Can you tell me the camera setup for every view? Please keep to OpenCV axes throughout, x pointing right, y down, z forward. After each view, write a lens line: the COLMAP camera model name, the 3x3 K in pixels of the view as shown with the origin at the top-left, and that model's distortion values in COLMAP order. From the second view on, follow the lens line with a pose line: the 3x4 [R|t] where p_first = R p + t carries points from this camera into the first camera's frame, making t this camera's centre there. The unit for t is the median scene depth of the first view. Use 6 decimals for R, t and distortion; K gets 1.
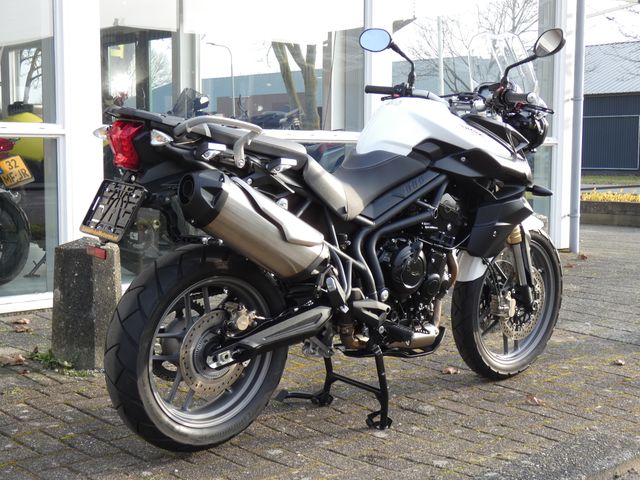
lens RADIAL K [[990.7, 0, 320.0], [0, 990.7, 240.0], [0, 0, 1]] dist [0.032157, 0.019677]
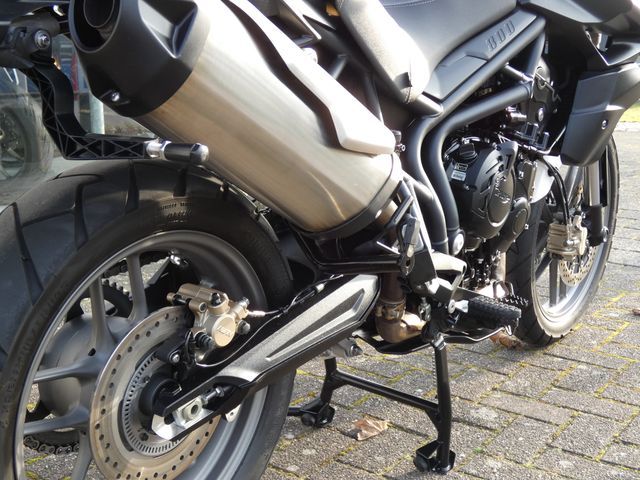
lens RADIAL K [[905.7, 0, 320.0], [0, 905.7, 240.0], [0, 0, 1]] dist [0.010221, -0.000214]
pose [[0.984002, -0.048122, 0.171537, -0.098230], [0.030569, 0.994155, 0.103539, 0.000891], [-0.175517, -0.096639, 0.979722, 0.559060]]
